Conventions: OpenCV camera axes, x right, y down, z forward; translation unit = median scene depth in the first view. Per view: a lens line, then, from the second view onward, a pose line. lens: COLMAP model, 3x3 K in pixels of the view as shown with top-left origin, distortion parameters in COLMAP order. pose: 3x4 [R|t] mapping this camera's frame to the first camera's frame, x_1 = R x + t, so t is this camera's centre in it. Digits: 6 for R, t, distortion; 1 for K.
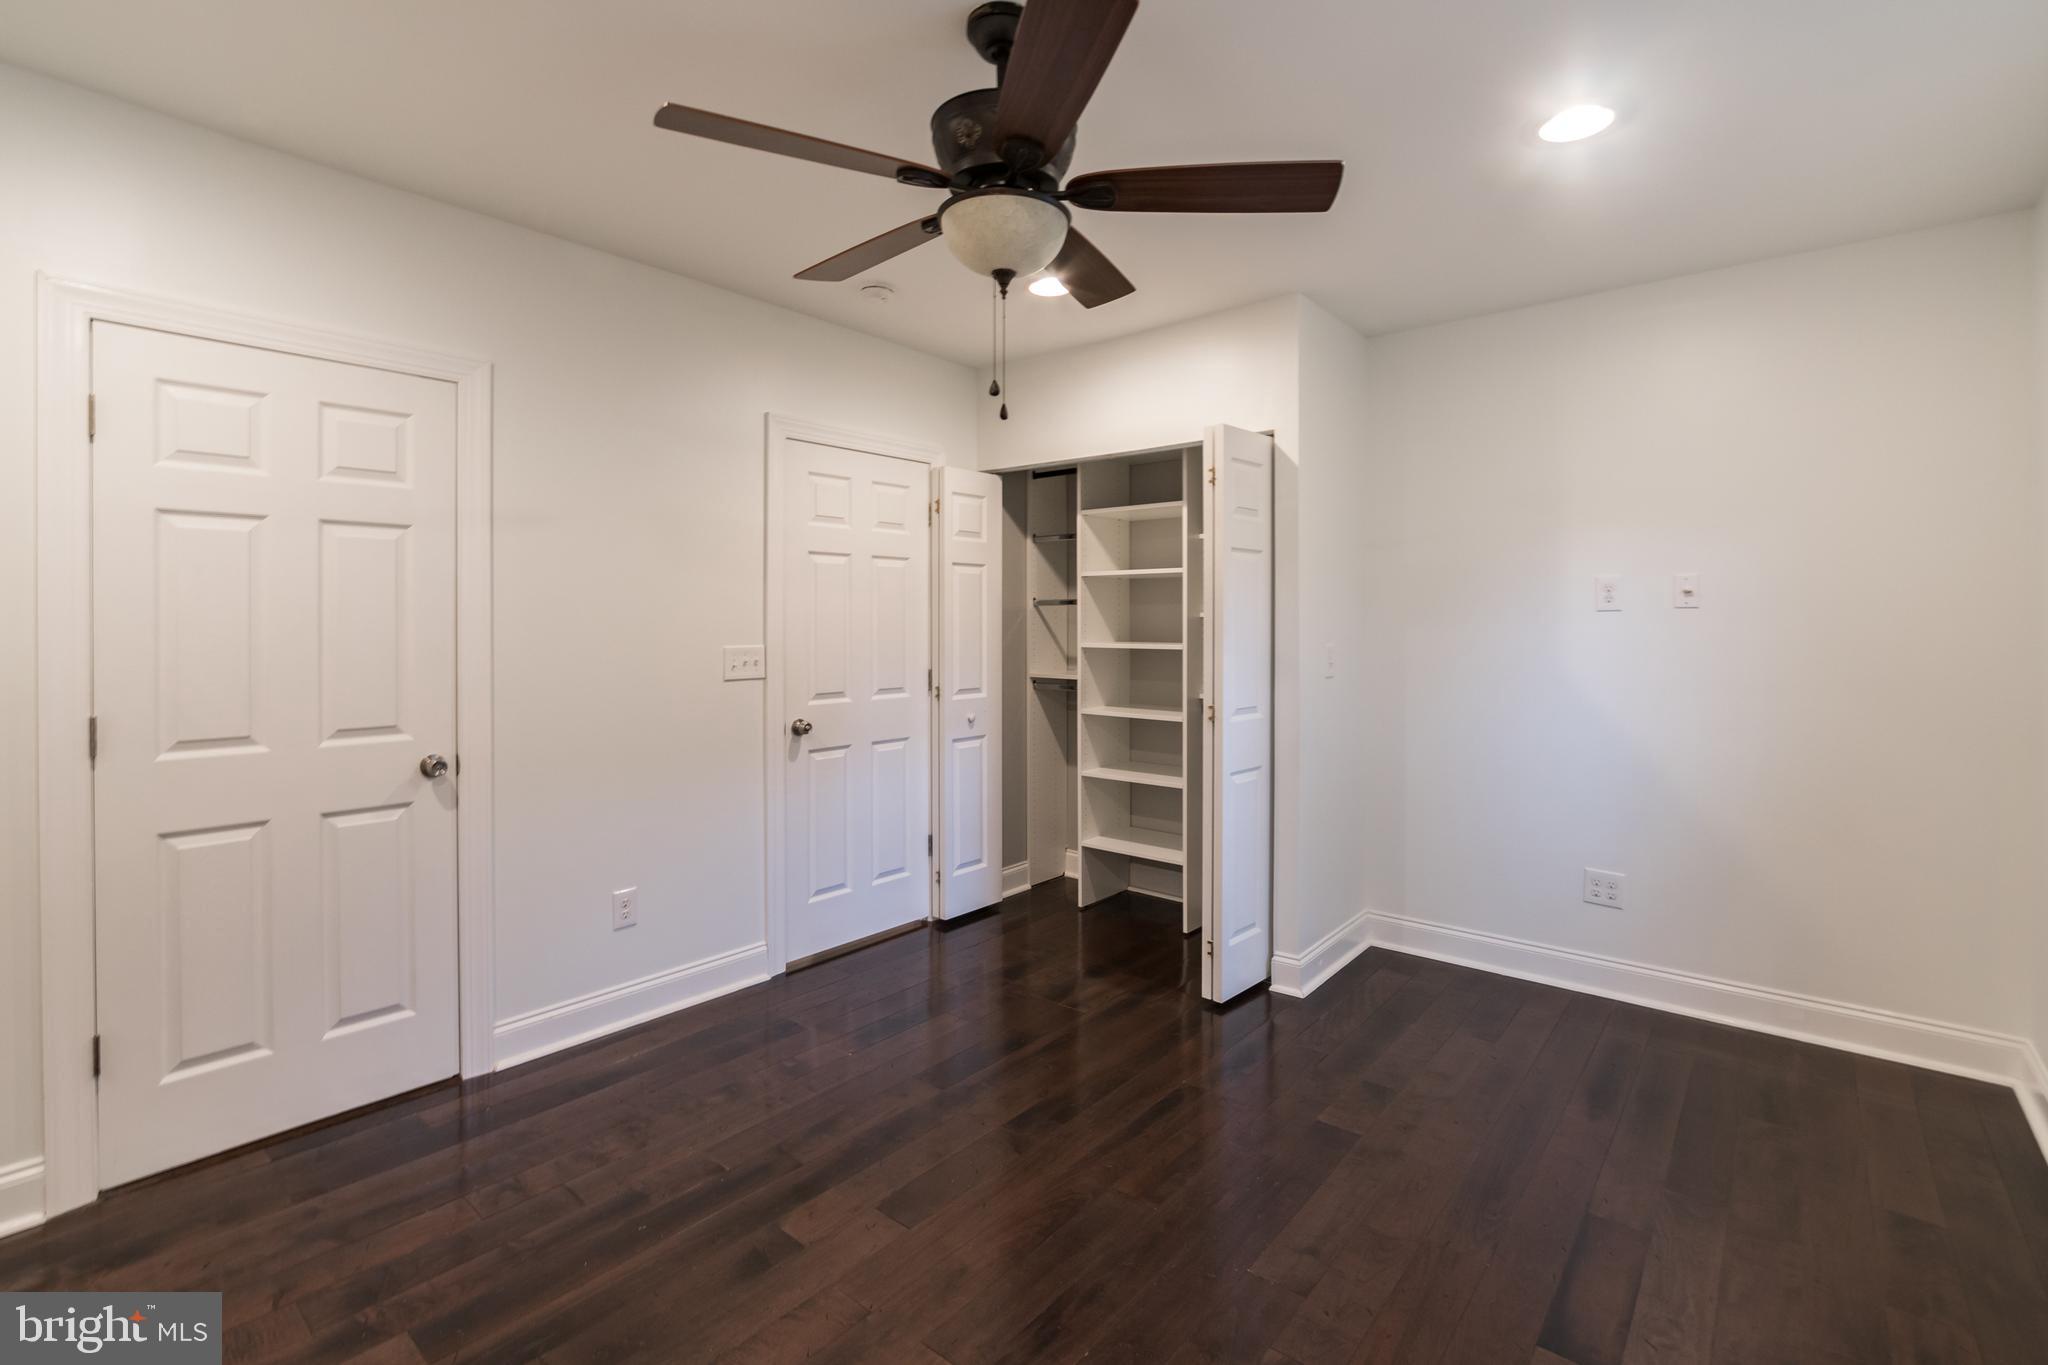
lens RADIAL K [[927.6, 0, 1032.8], [0, 927.6, 628.9], [0, 0, 1]] dist [-0.004414, -0.000306]
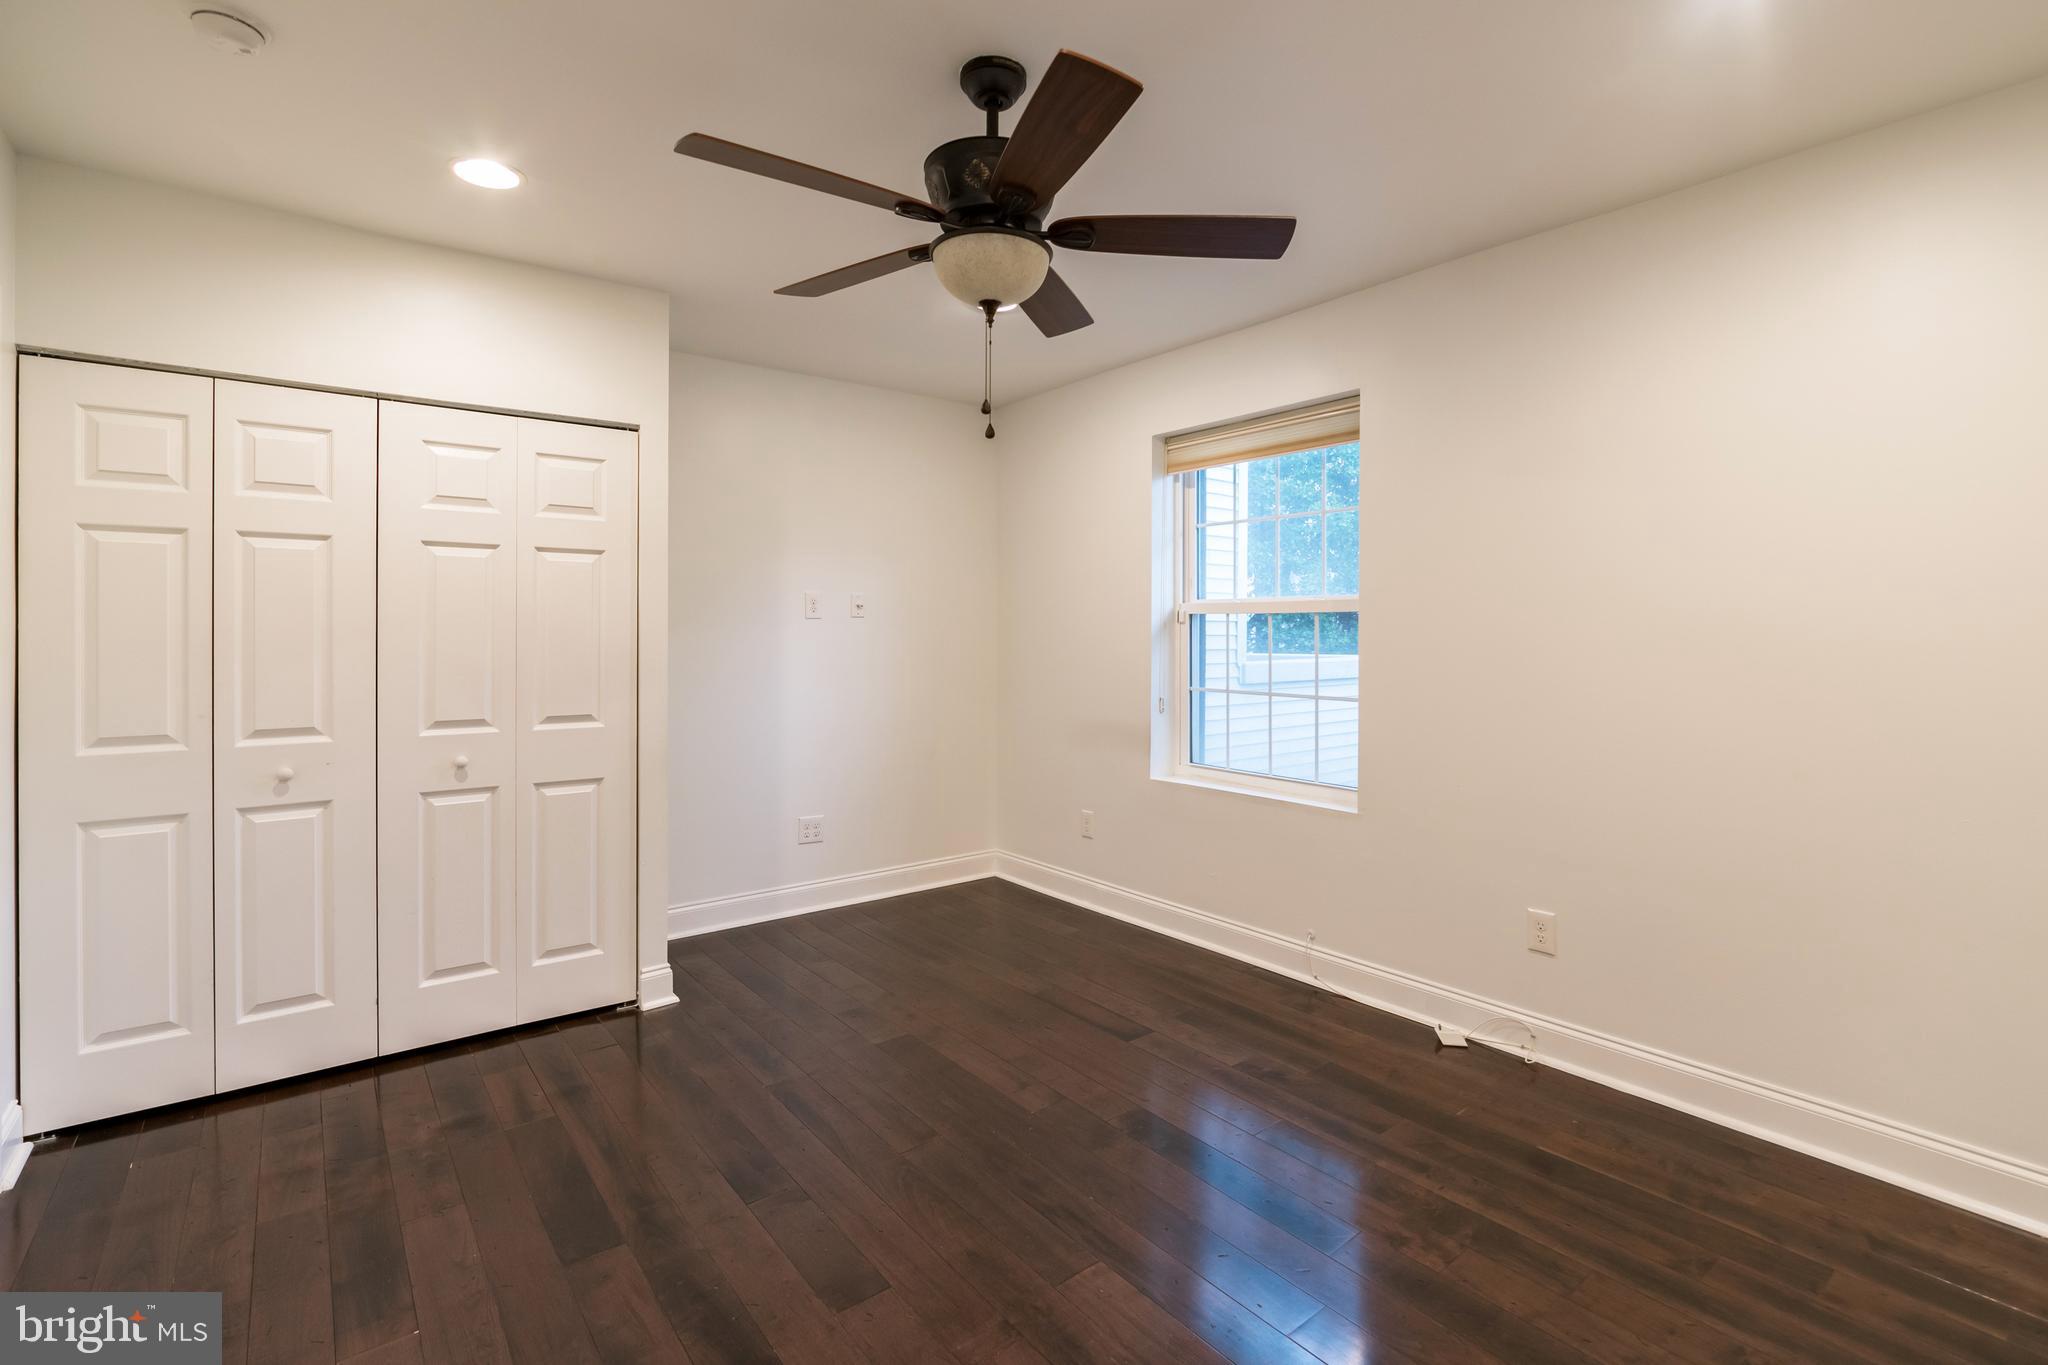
lens RADIAL K [[948.8, 0, 1031.0], [0, 948.8, 625.9], [0, 0, 1]] dist [-0.002463, -0.001184]
pose [[0.207256, 0.004637, 0.978276, -0.844702], [0.007449, 0.999952, -0.006318, 0.002529], [-0.978258, 0.008596, 0.207212, 0.549274]]
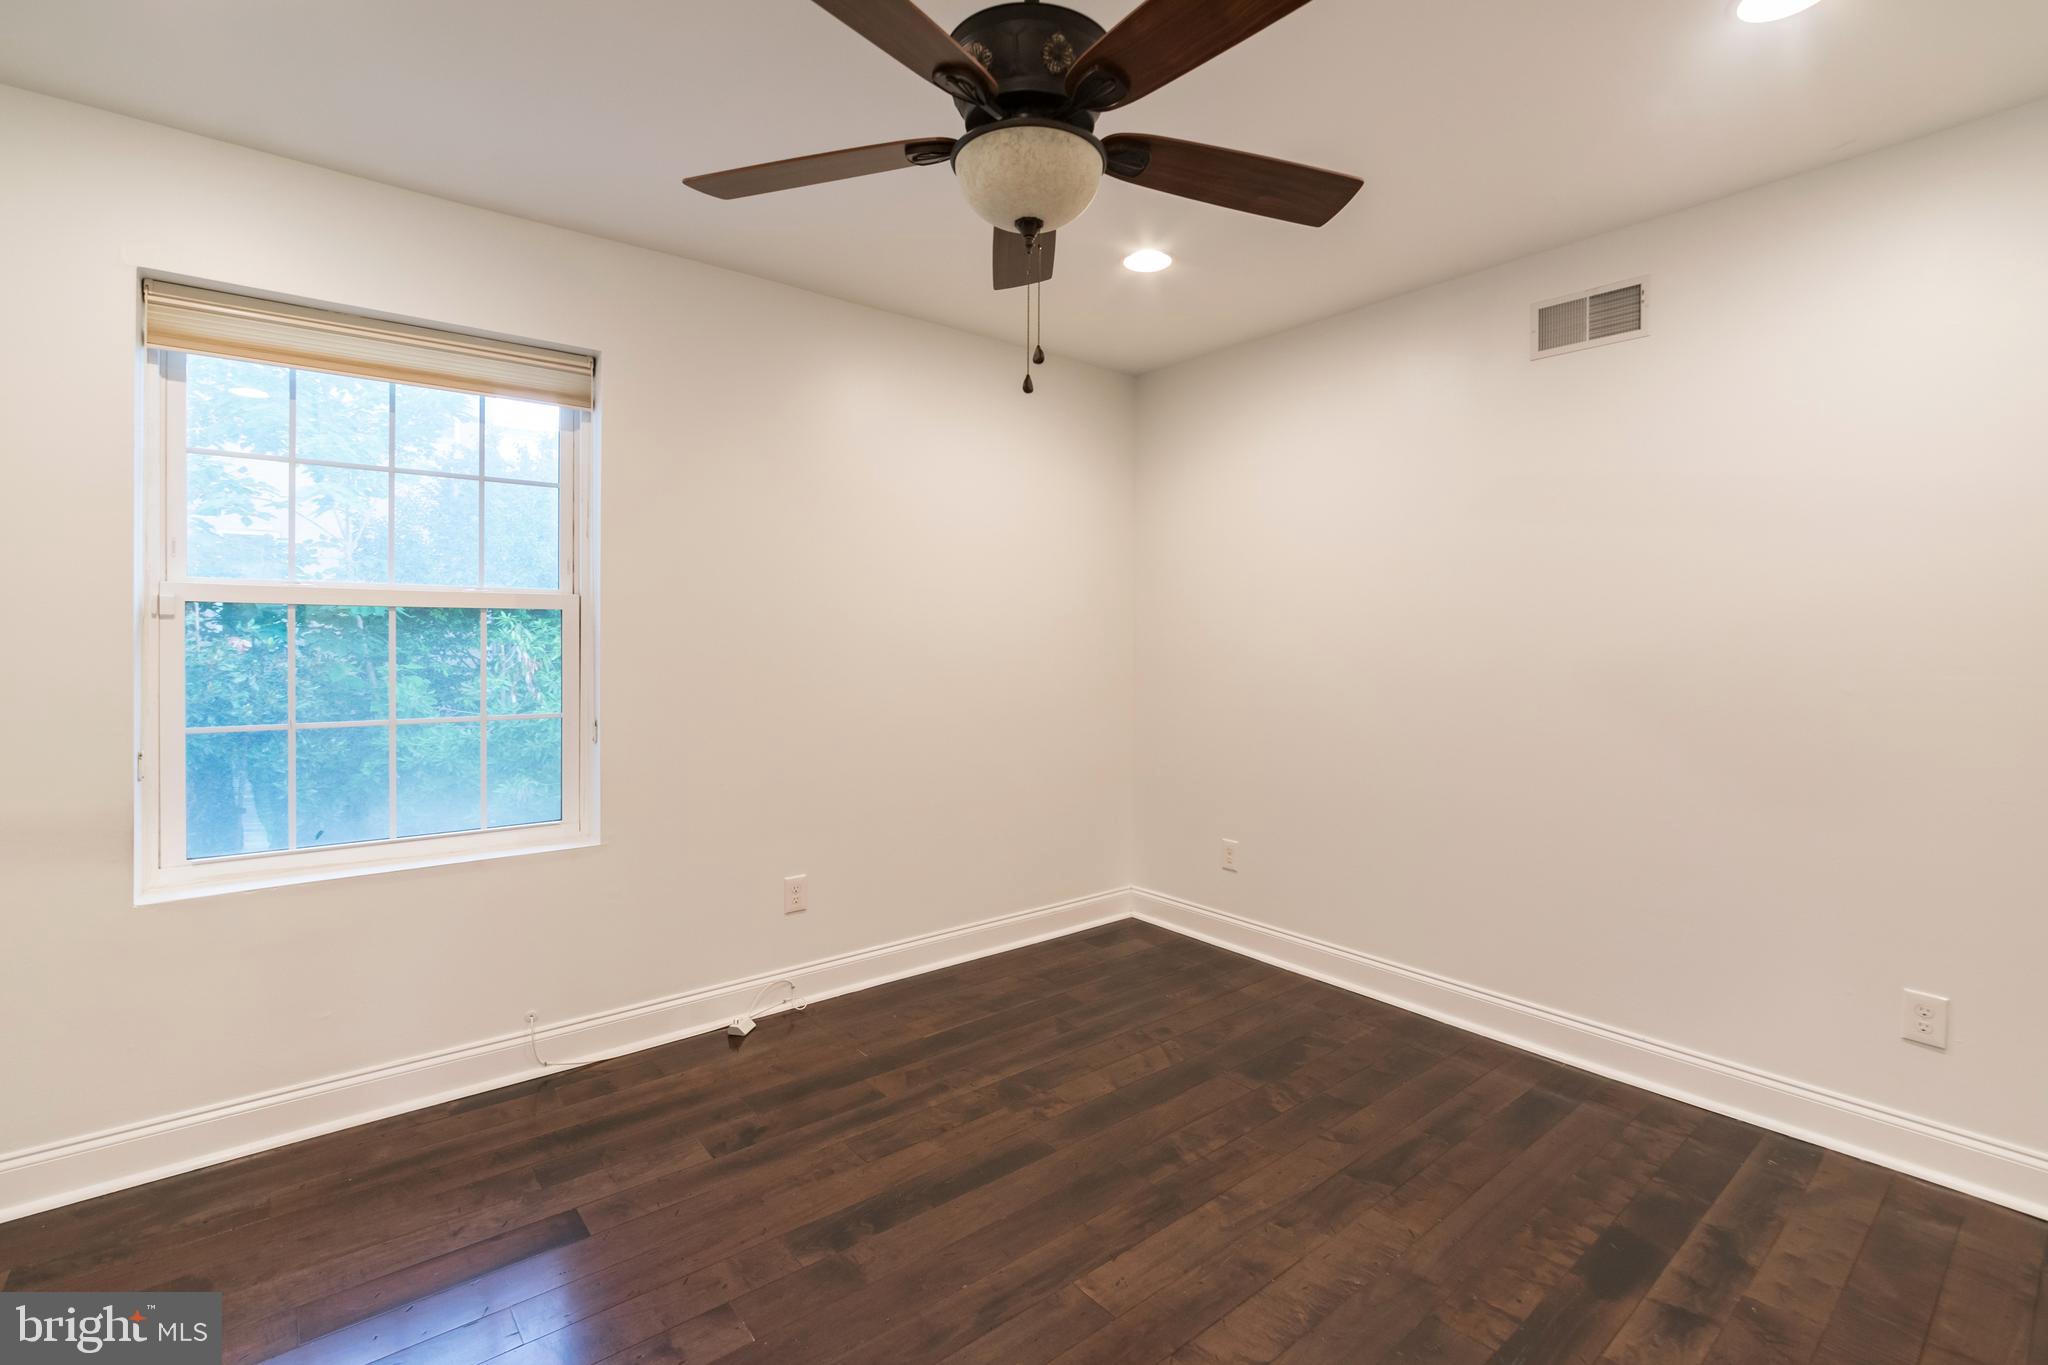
lens RADIAL K [[927.6, 0, 1032.8], [0, 927.6, 628.9], [0, 0, 1]] dist [-0.004414, -0.000306]
pose [[-0.984445, -0.002106, 0.175682, -0.144463], [-0.002936, 0.999986, -0.004464, 0.002836], [-0.175670, -0.004910, -0.984437, 1.415876]]
